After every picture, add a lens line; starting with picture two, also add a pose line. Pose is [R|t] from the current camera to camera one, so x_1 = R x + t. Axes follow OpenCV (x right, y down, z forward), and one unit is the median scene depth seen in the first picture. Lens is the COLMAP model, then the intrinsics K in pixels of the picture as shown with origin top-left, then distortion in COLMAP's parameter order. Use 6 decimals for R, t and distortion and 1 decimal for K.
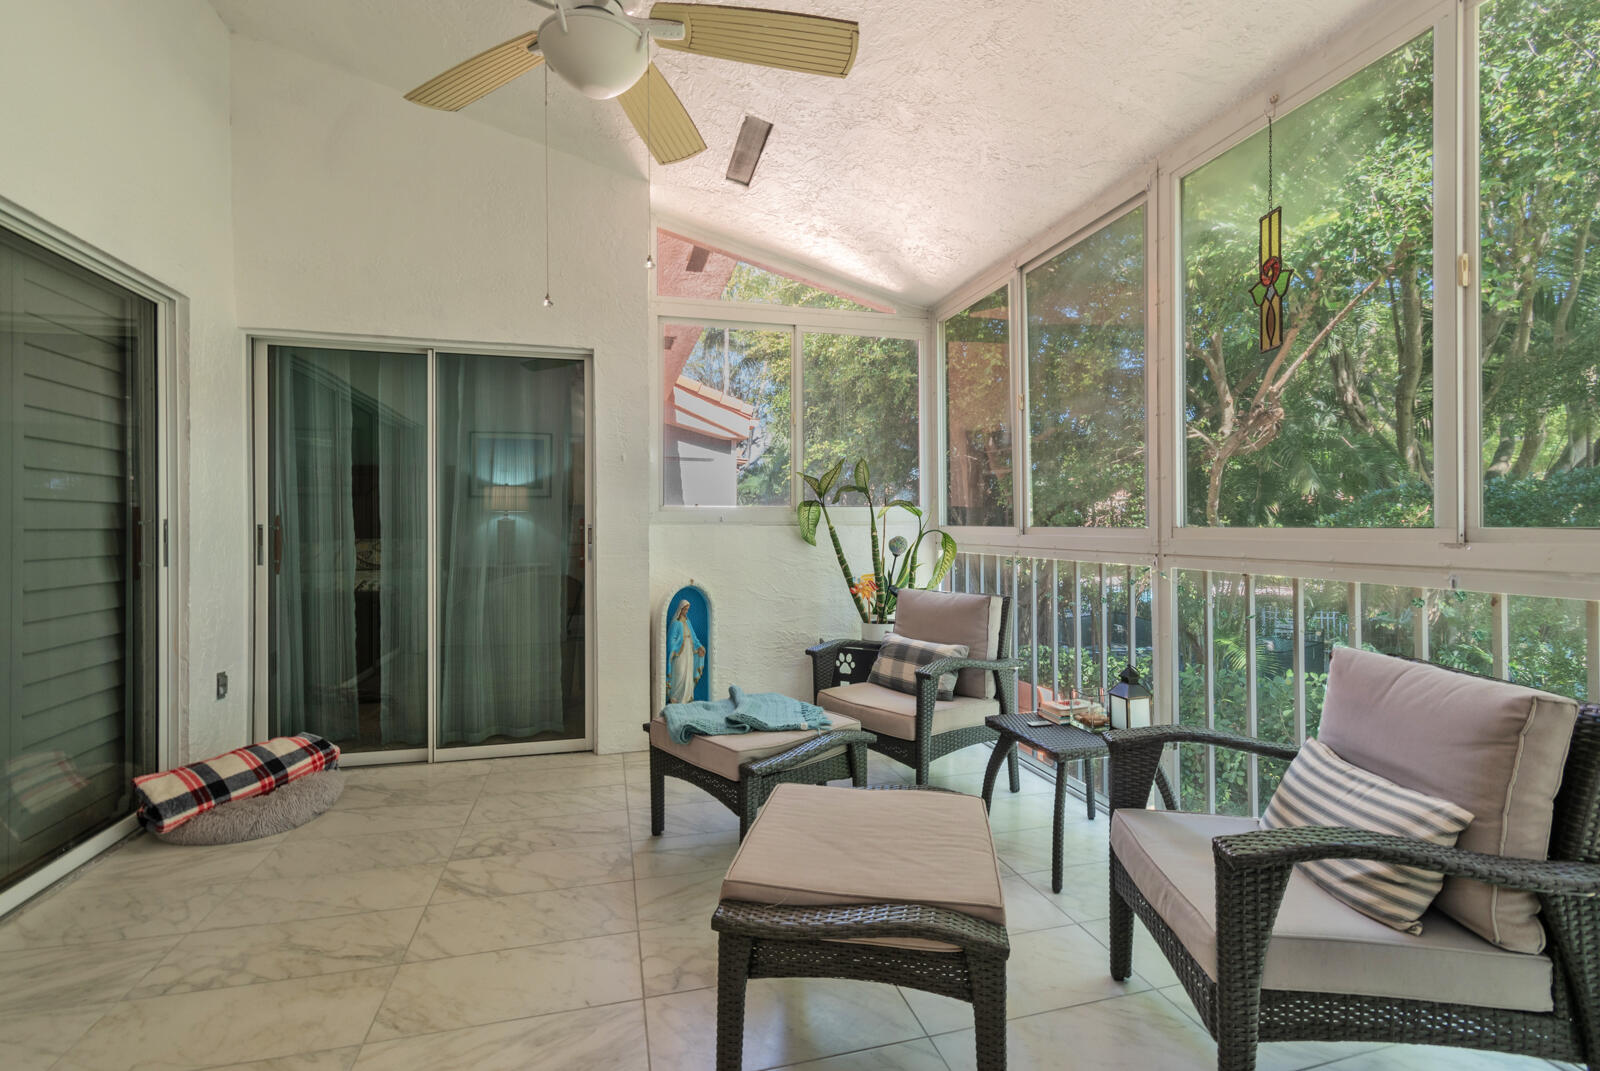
lens RADIAL K [[737.0, 0, 800.8], [0, 737.0, 526.0], [0, 0, 1]] dist [0.019454, -0.000131]
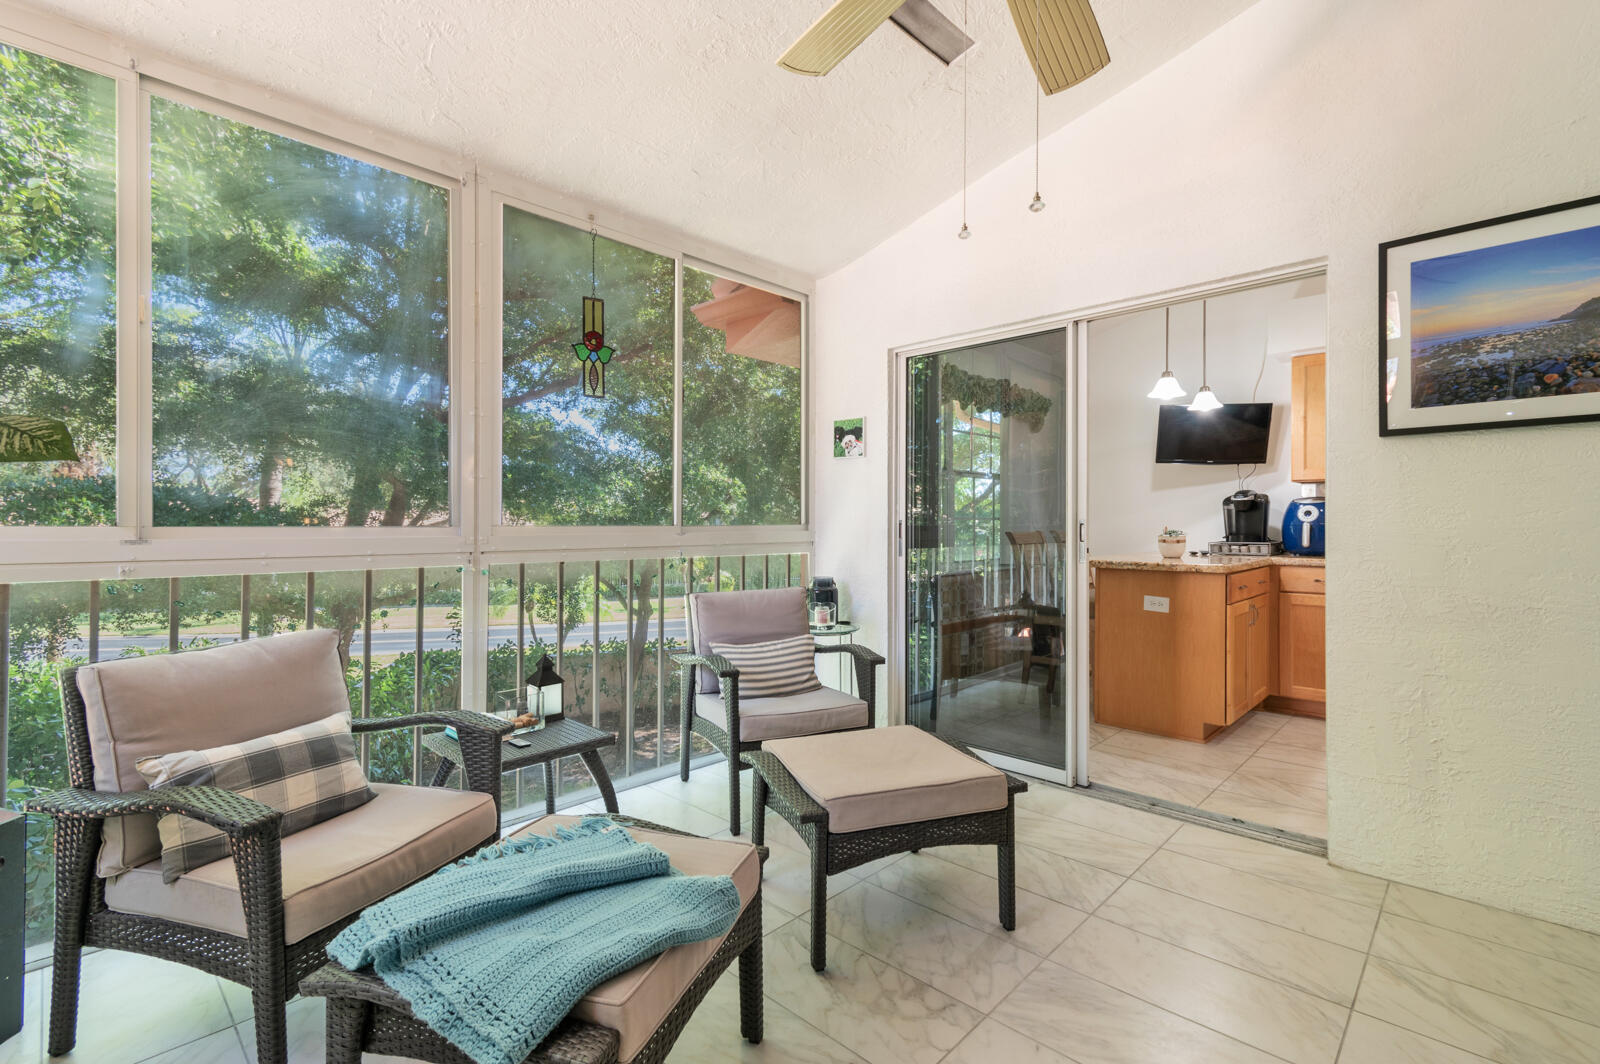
lens RADIAL K [[737.0, 0, 800.8], [0, 737.0, 522.5], [0, 0, 1]] dist [0.019454, -0.000131]
pose [[-0.509009, 0.006370, 0.860737, -0.117623], [0.008862, 0.999958, -0.002160, 0.000568], [-0.860715, 0.006529, -0.509045, 0.214726]]
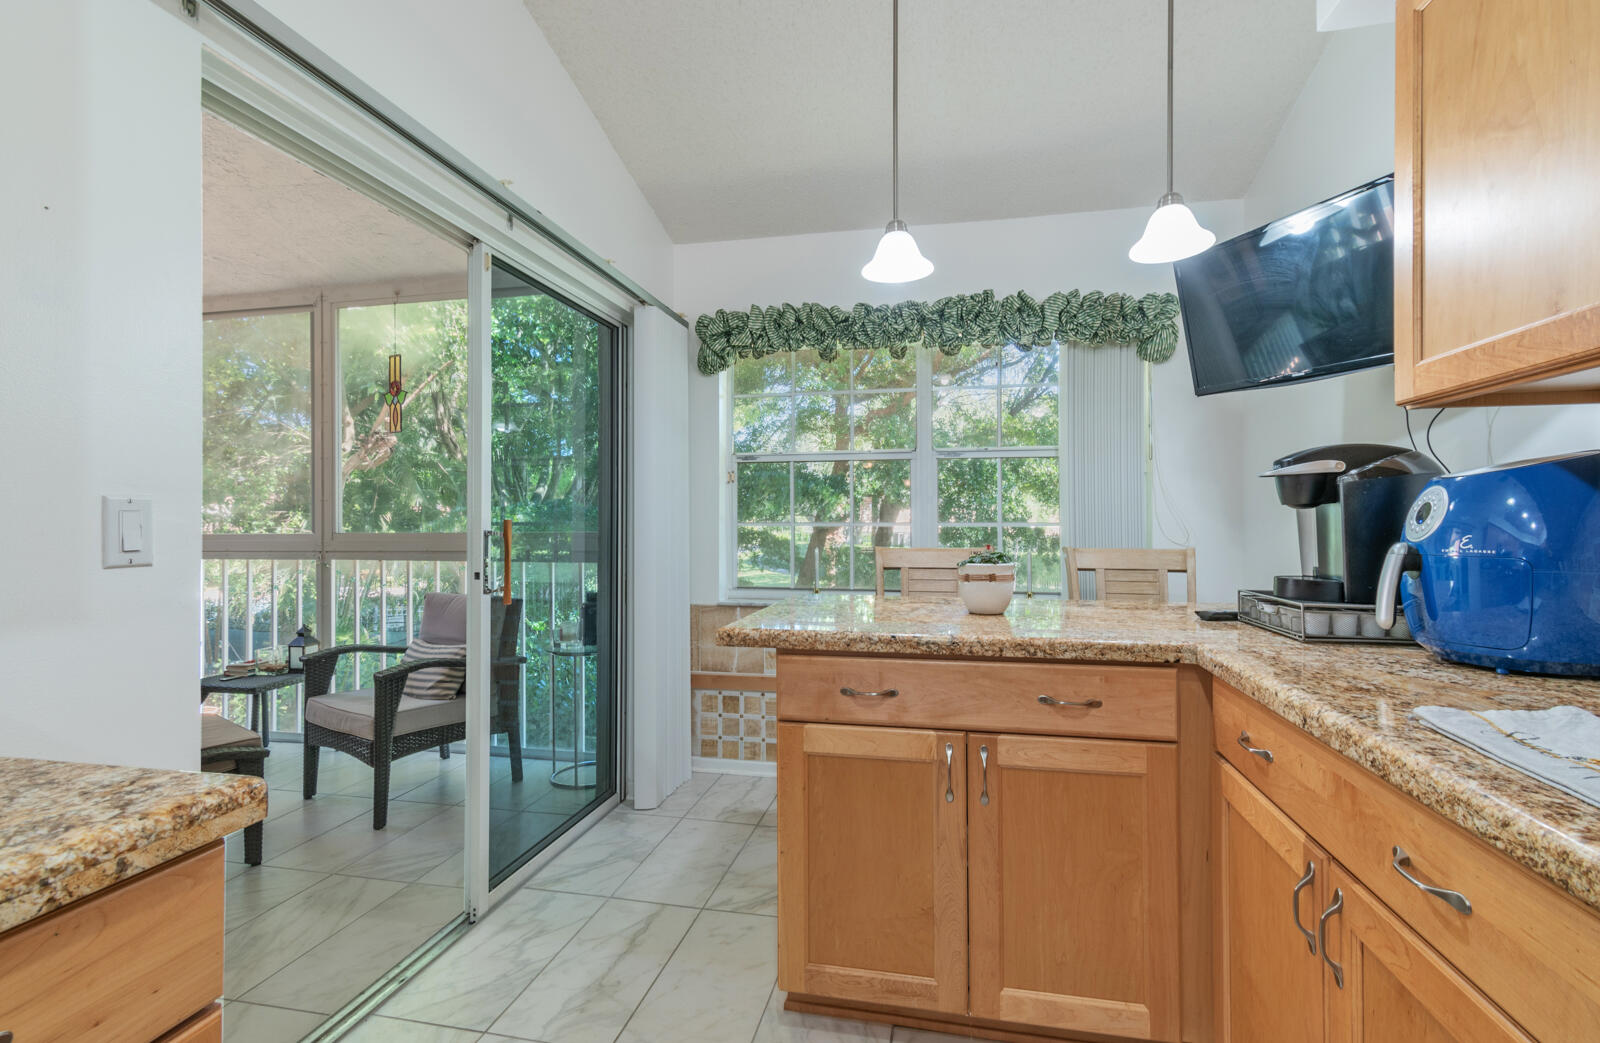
lens RADIAL K [[716.8, 0, 800.0], [0, 716.8, 521.5], [0, 0, 1]] dist [0.001172, 0.000182]
pose [[0.460465, 0.011869, 0.887599, -0.069215], [0.002305, 0.999891, -0.014566, 0.000471], [-0.887675, 0.008753, 0.460387, -0.101128]]
